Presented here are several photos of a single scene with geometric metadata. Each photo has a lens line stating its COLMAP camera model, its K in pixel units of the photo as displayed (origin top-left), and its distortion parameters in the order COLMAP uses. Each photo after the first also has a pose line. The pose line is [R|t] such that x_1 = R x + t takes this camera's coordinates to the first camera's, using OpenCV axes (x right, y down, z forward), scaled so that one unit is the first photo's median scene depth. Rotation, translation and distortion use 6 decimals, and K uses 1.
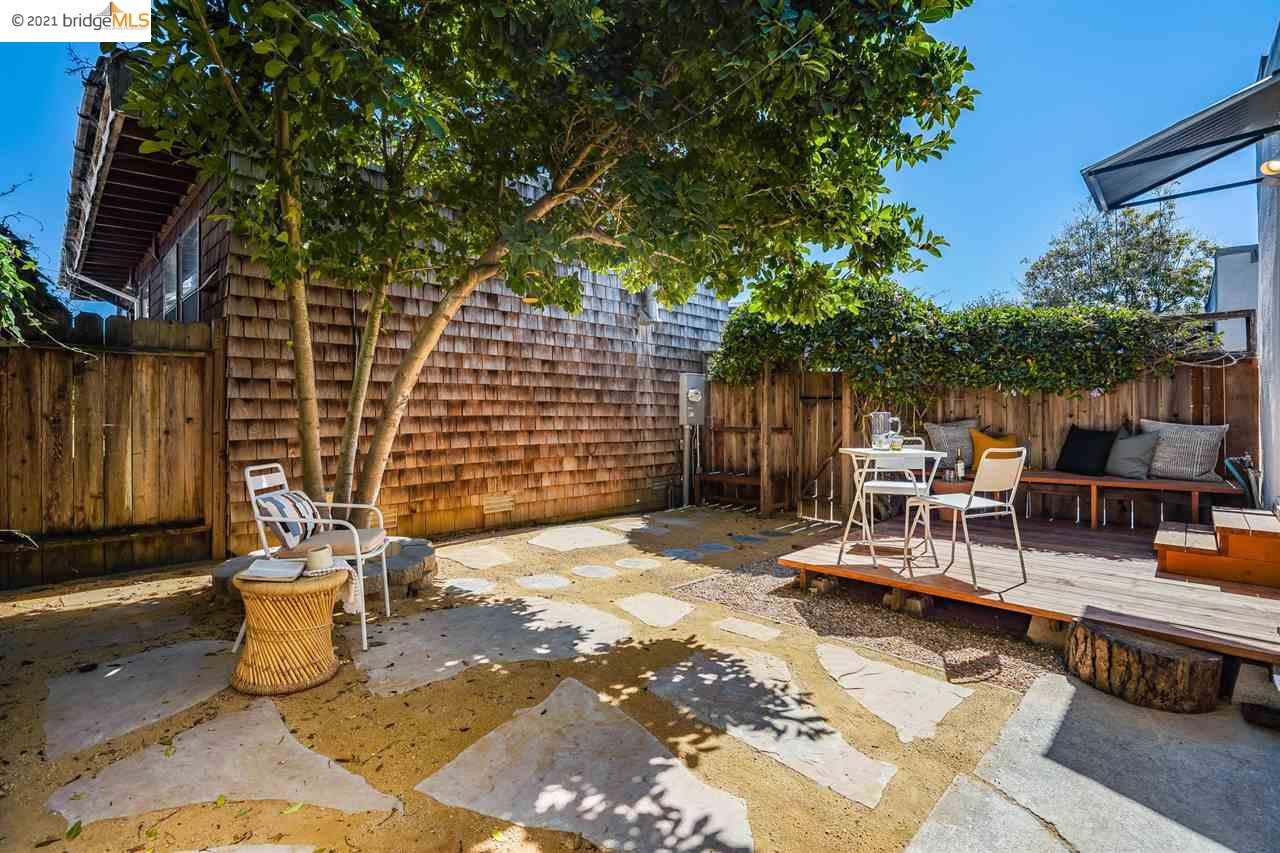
lens RADIAL K [[590.2, 0, 639.8], [0, 590.2, 422.8], [0, 0, 1]] dist [-0.054204, 0.025336]
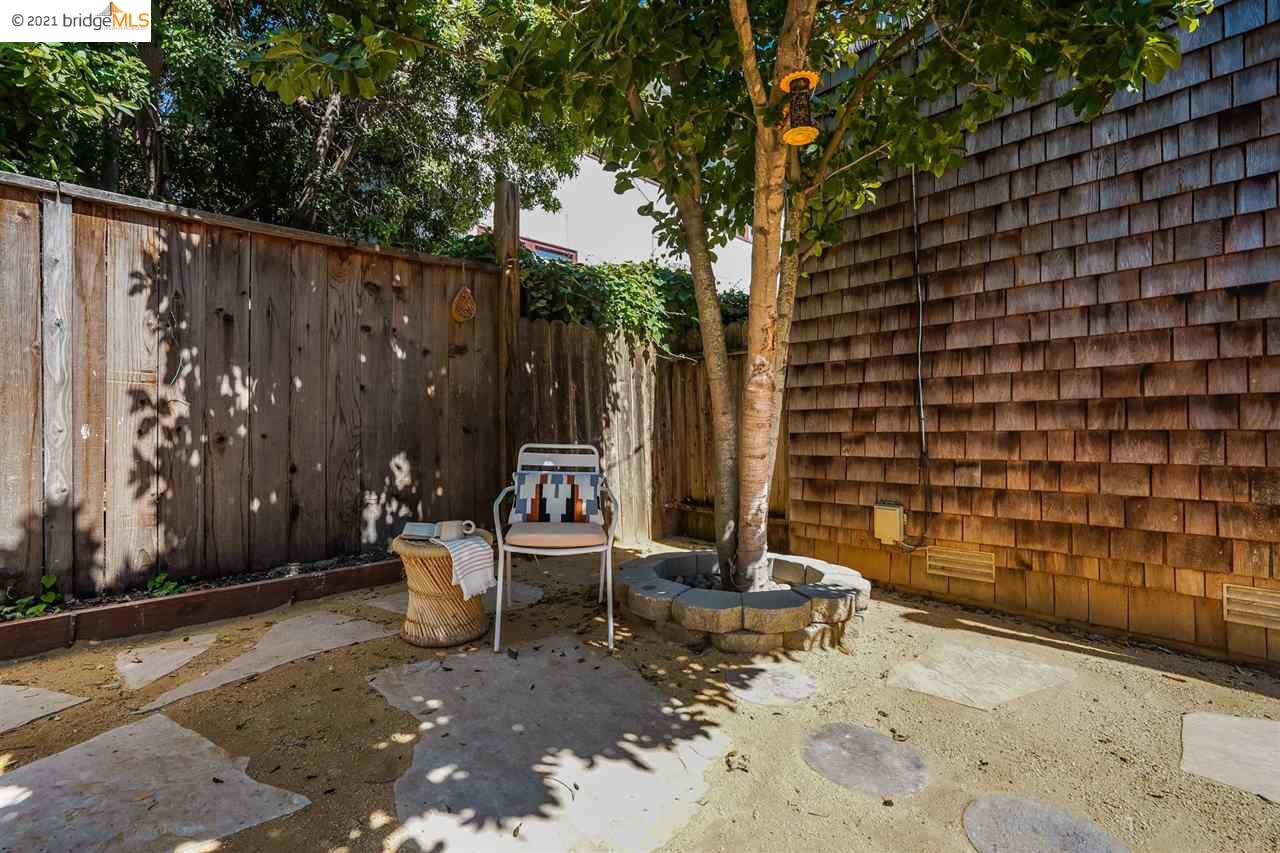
lens RADIAL K [[590.2, 0, 639.8], [0, 590.2, 422.8], [0, 0, 1]] dist [-0.054204, 0.025336]
pose [[-0.082981, -0.008232, -0.996517, 0.323255], [-0.014401, 0.999871, -0.007060, 0.029853], [0.996447, 0.013765, -0.083089, 1.003379]]
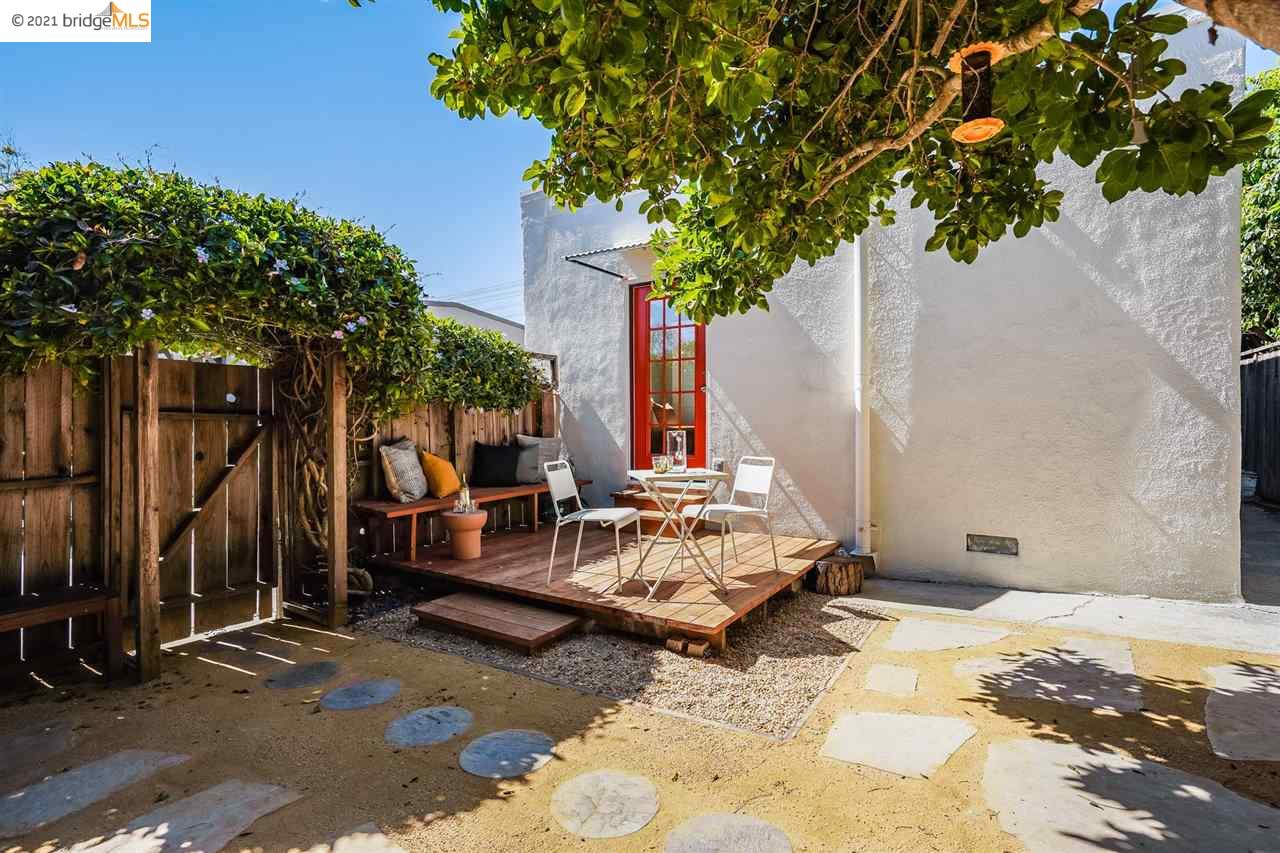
lens RADIAL K [[590.2, 0, 639.8], [0, 590.2, 422.8], [0, 0, 1]] dist [-0.054204, 0.025336]
pose [[-0.189638, 0.000643, 0.981854, -0.553868], [0.025167, 0.999674, 0.004206, -0.042238], [-0.981531, 0.025508, -0.189593, 1.401043]]
